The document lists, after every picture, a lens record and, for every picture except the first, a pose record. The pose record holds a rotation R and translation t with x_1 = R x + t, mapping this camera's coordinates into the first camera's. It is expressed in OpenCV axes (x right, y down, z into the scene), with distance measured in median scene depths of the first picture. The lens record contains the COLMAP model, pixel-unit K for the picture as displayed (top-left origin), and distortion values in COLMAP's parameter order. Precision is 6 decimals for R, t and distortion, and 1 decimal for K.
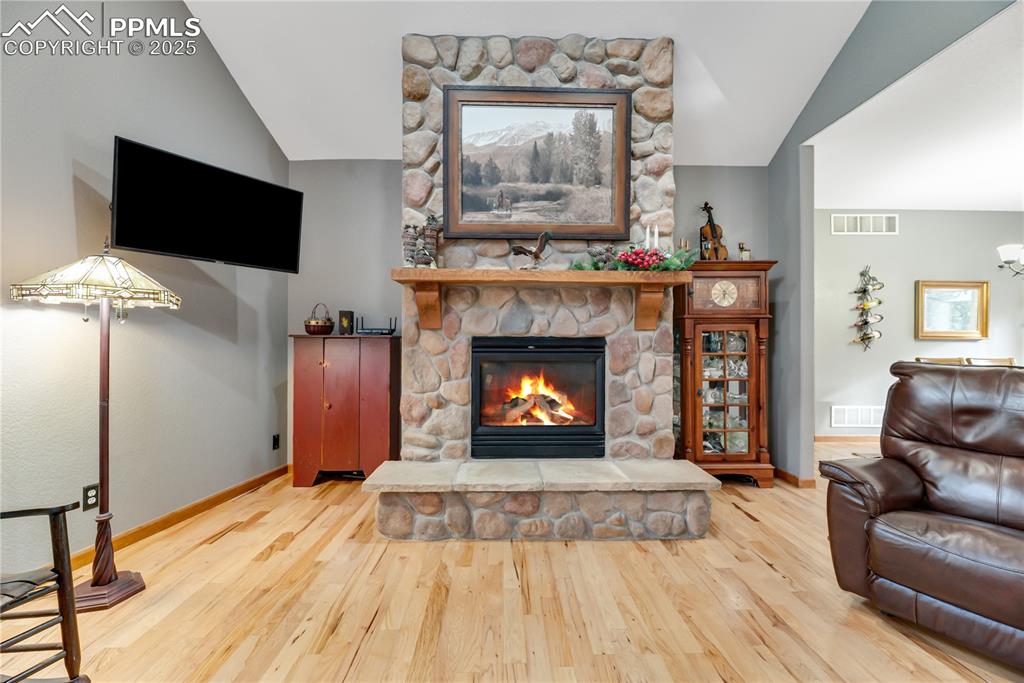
lens RADIAL K [[413.9, 0, 512.0], [0, 413.9, 341.5], [0, 0, 1]] dist [-0.001328, -0.000115]
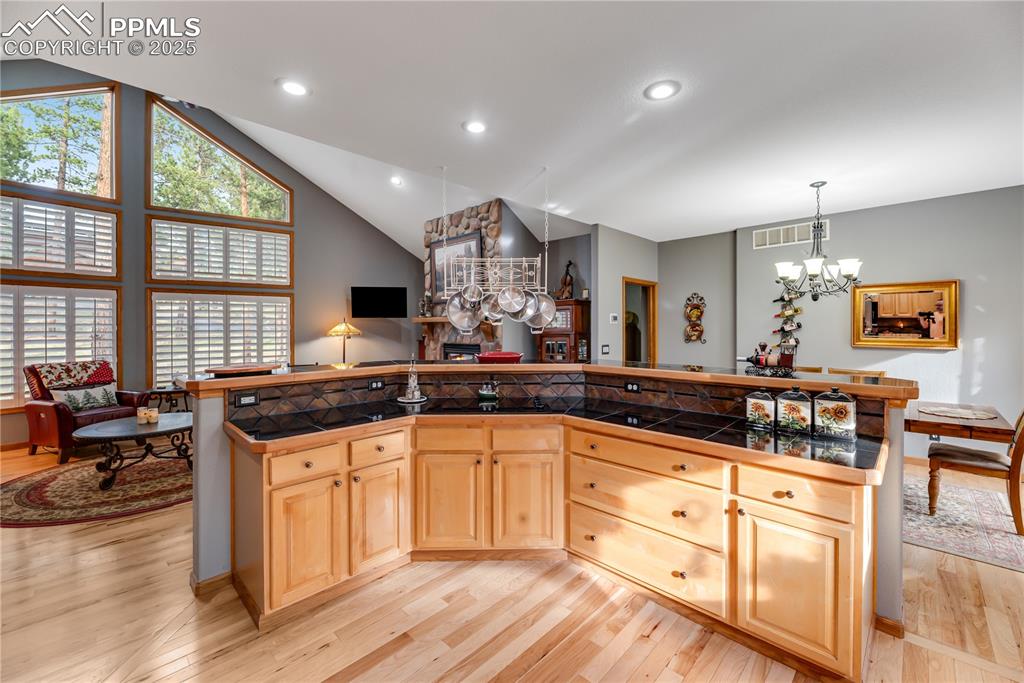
lens RADIAL K [[416.6, 0, 512.3], [0, 416.6, 326.6], [0, 0, 1]] dist [-0.000158, -0.000001]
pose [[0.702388, -0.006893, -0.711761, 1.893539], [0.011292, 0.999935, 0.001460, -0.106474], [0.711705, -0.009063, 0.702420, -0.397768]]
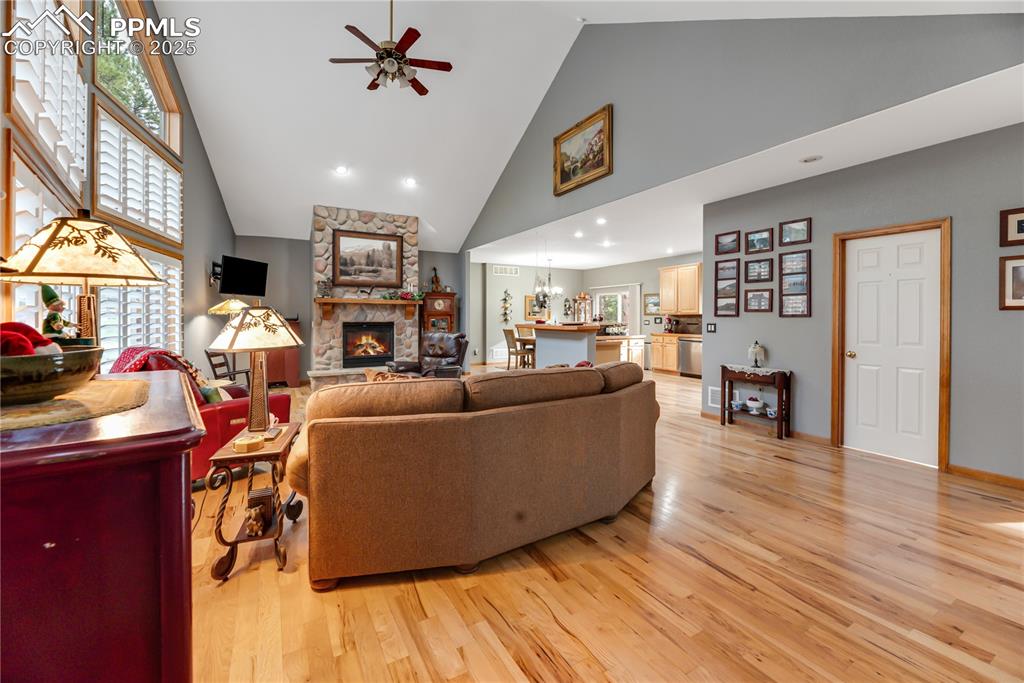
lens RADIAL K [[427.2, 0, 510.5], [0, 427.2, 320.2], [0, 0, 1]] dist [-0.001156, -0.000036]
pose [[0.879281, -0.004716, 0.476280, -0.457689], [-0.000308, 0.999945, 0.010470, -0.053284], [-0.476304, -0.009353, 0.879231, -1.916329]]
